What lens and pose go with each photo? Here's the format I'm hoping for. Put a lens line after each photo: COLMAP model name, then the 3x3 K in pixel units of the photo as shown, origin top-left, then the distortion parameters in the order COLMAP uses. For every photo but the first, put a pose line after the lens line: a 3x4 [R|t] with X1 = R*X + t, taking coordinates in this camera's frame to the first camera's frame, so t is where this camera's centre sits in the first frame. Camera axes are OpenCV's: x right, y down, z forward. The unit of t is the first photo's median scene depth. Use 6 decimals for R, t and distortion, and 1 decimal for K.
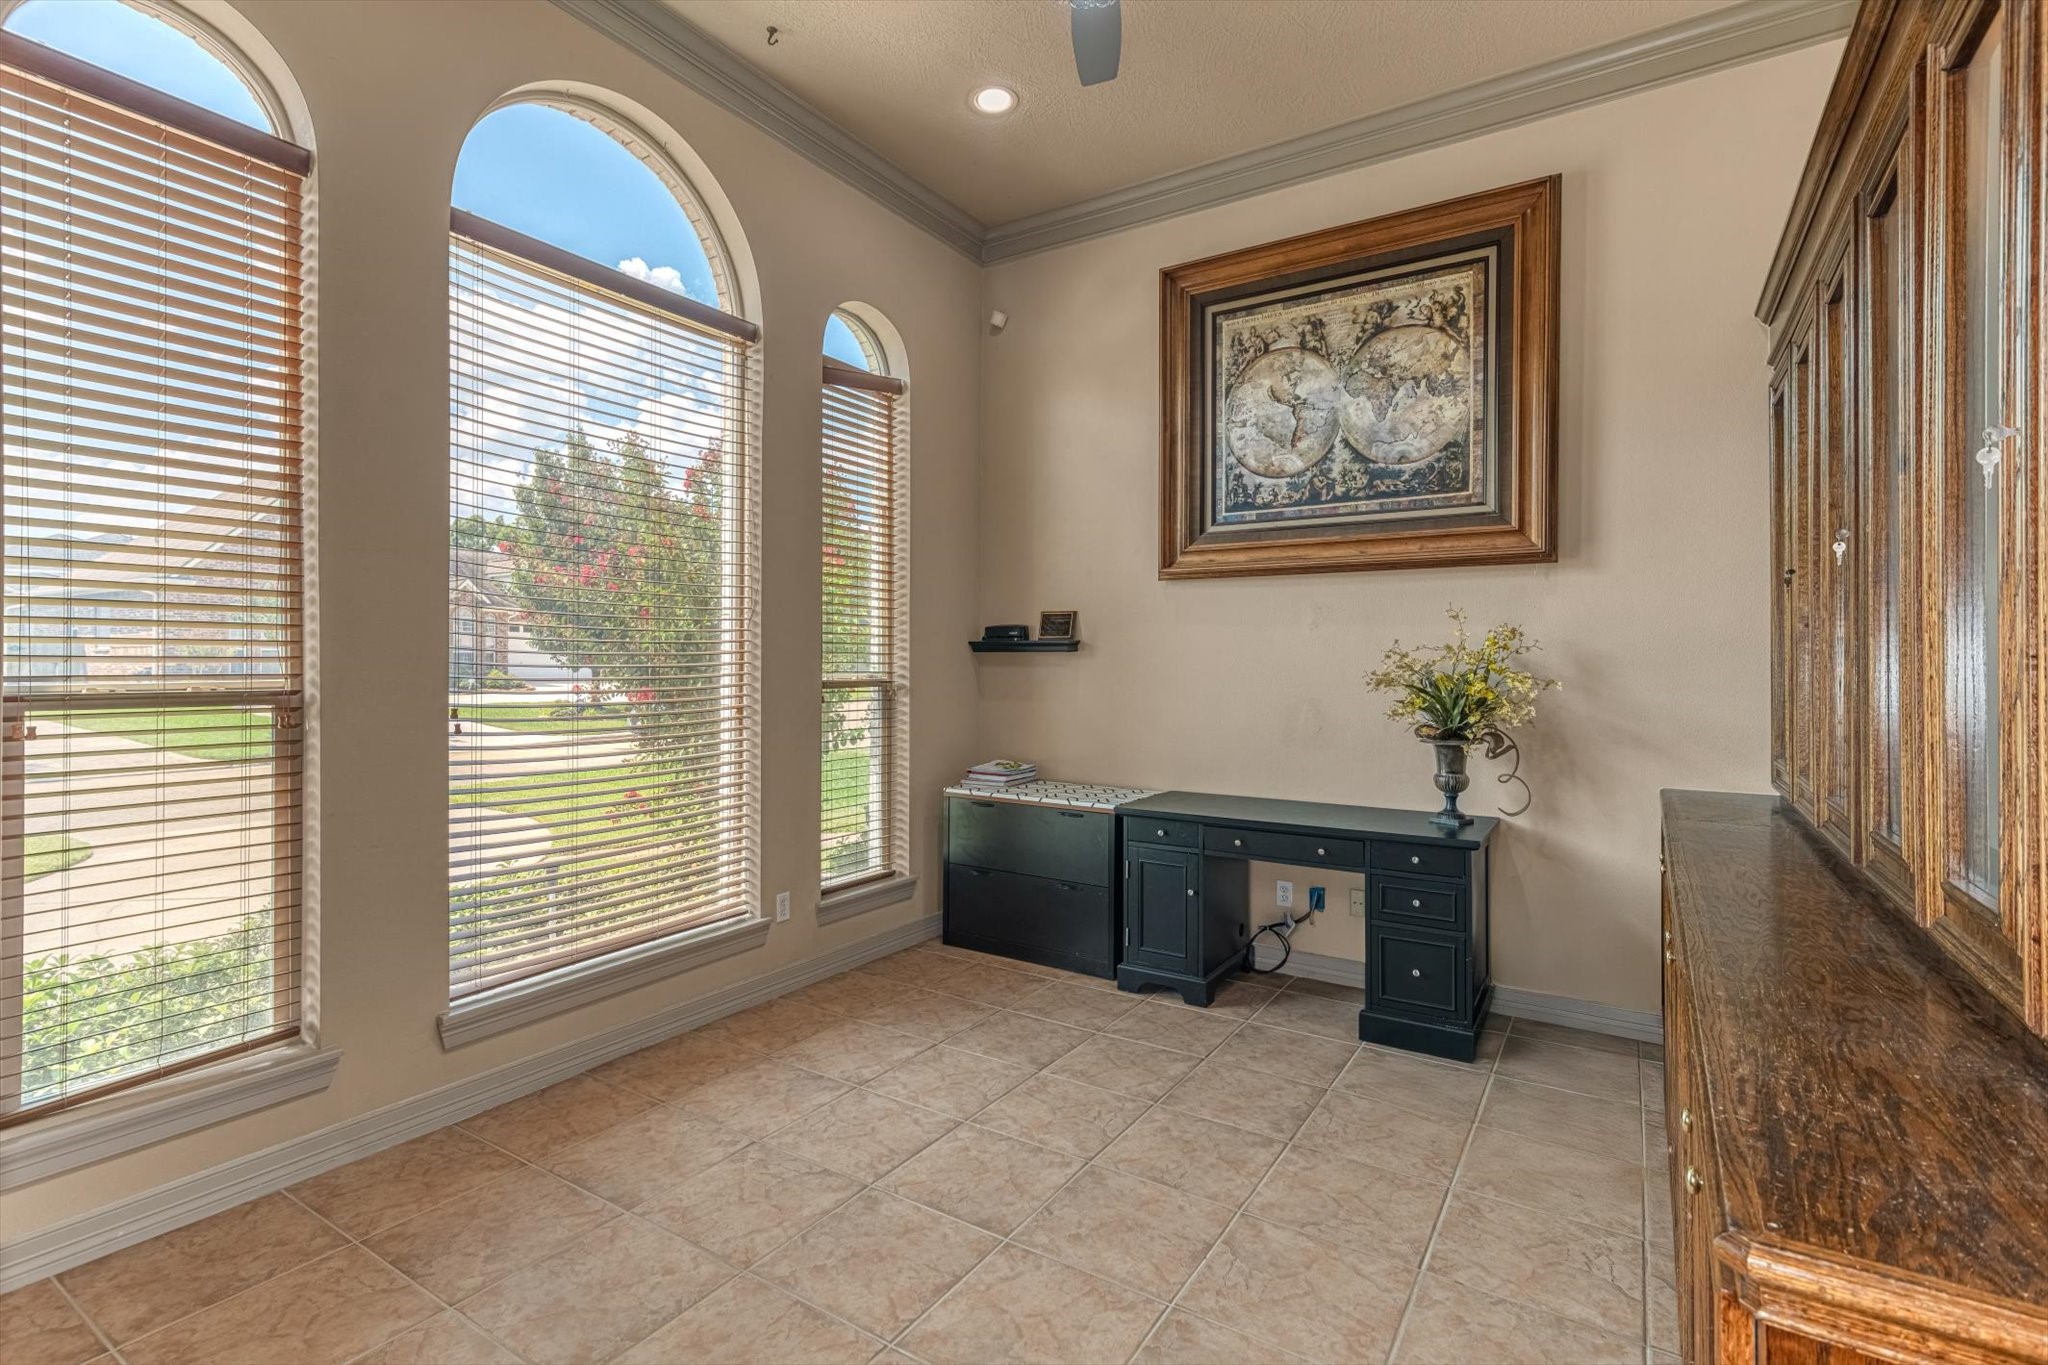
lens RADIAL K [[933.2, 0, 1014.1], [0, 933.2, 661.4], [0, 0, 1]] dist [0.012051, -0.001296]
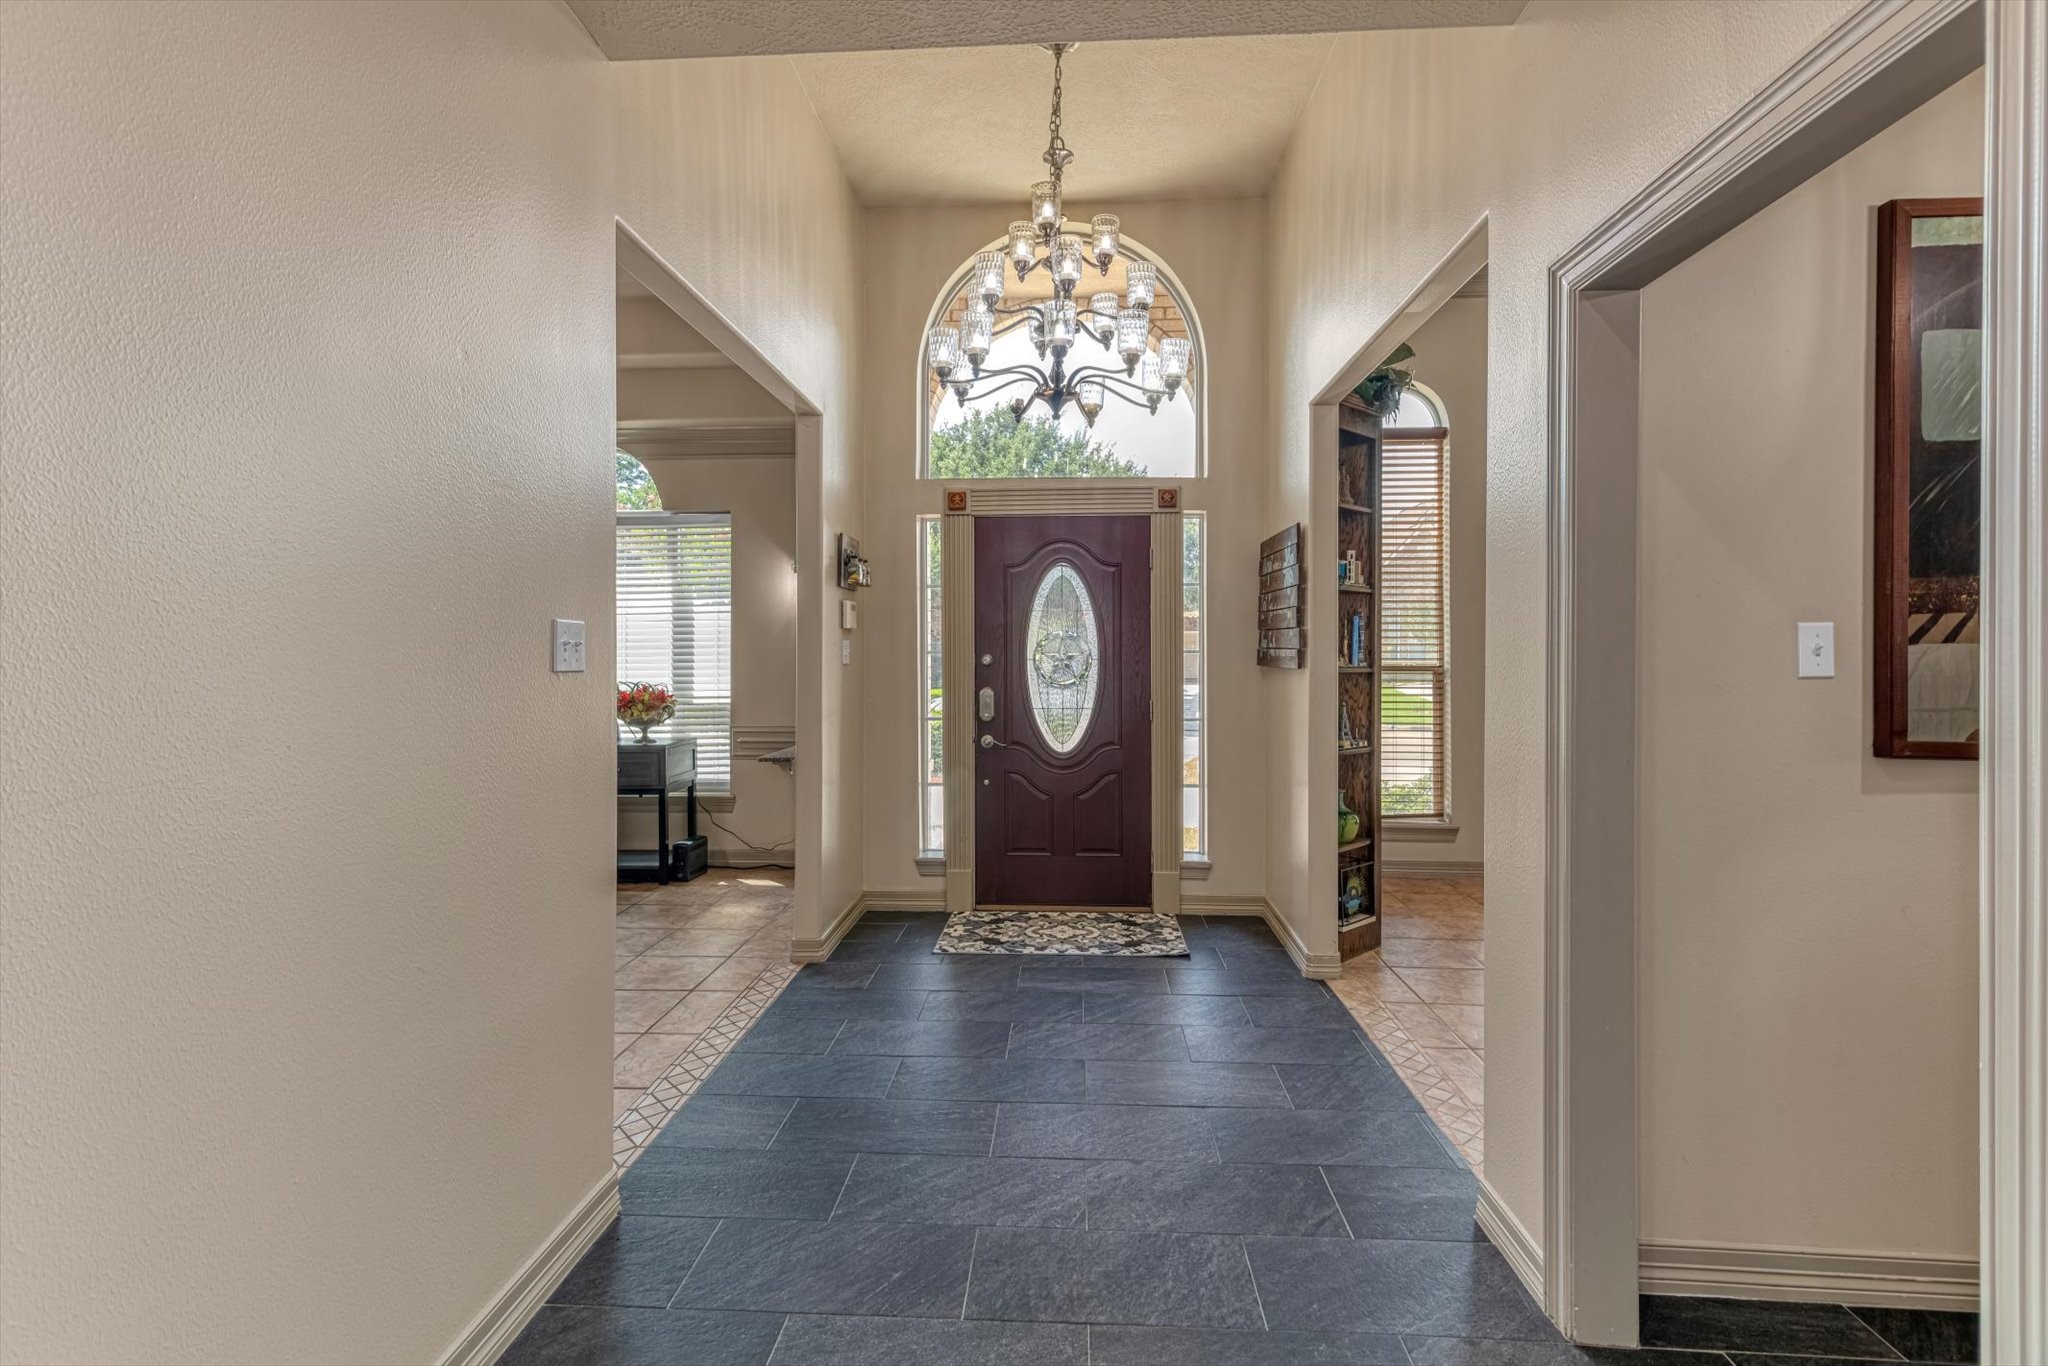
lens RADIAL K [[933.2, 0, 1030.6], [0, 933.2, 658.5], [0, 0, 1]] dist [0.012051, -0.001296]
pose [[0.481288, 0.003464, -0.876556, 0.738785], [0.005398, 0.999962, 0.006916, -0.007737], [0.876546, -0.008060, 0.481251, -0.956052]]
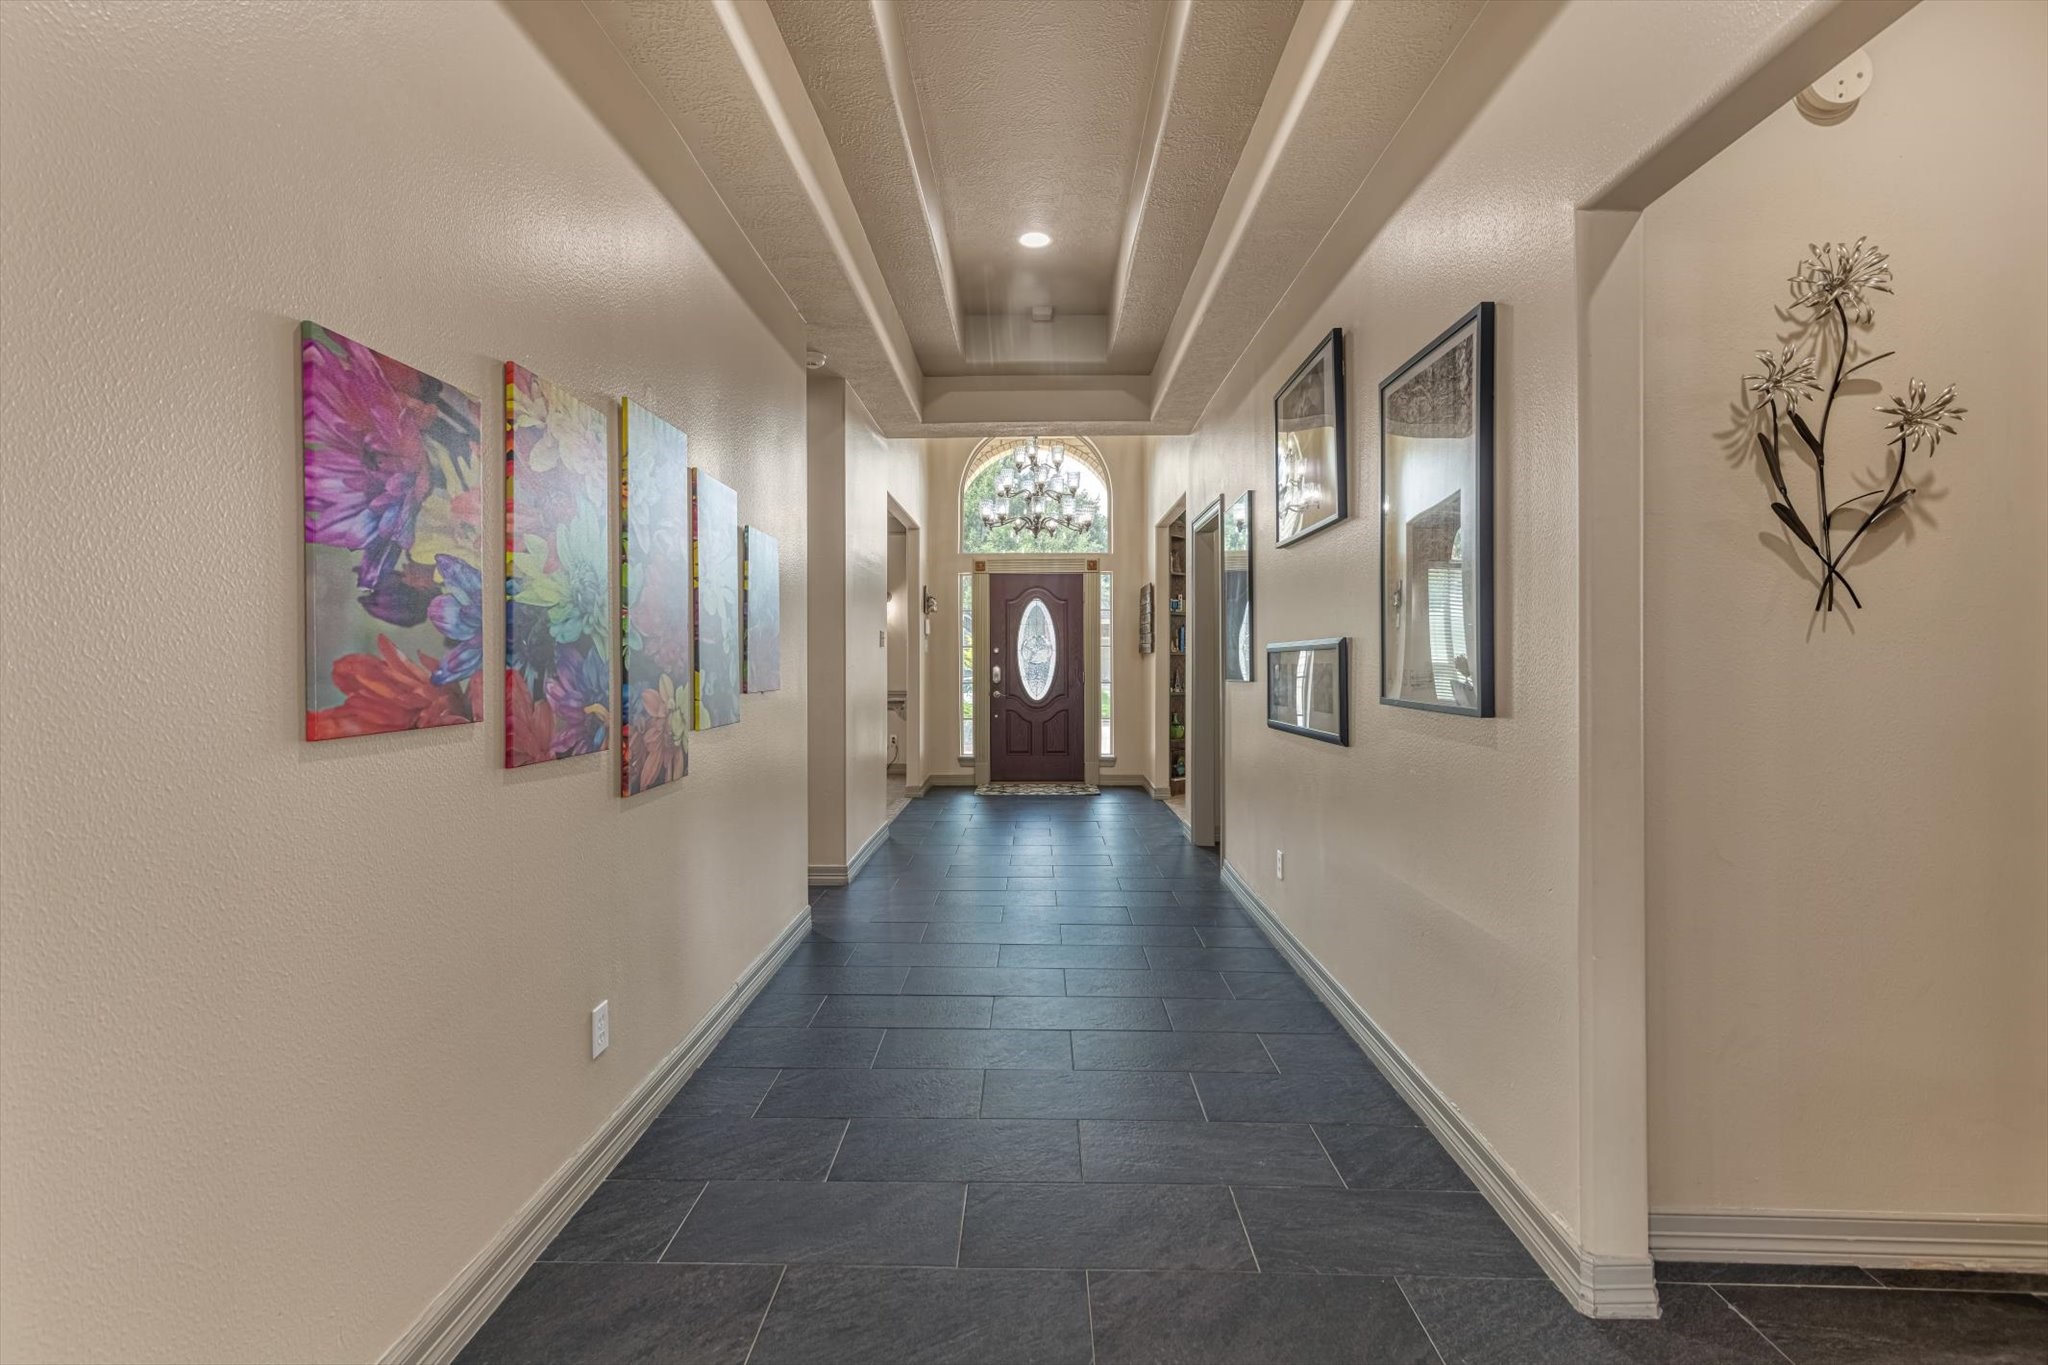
lens RADIAL K [[933.2, 0, 1026.8], [0, 933.2, 667.7], [0, 0, 1]] dist [0.012051, -0.001296]
pose [[0.514058, 0.004863, -0.857742, 2.117800], [0.007851, 0.999915, 0.010374, 0.036689], [0.857720, -0.012067, 0.513976, -1.834846]]
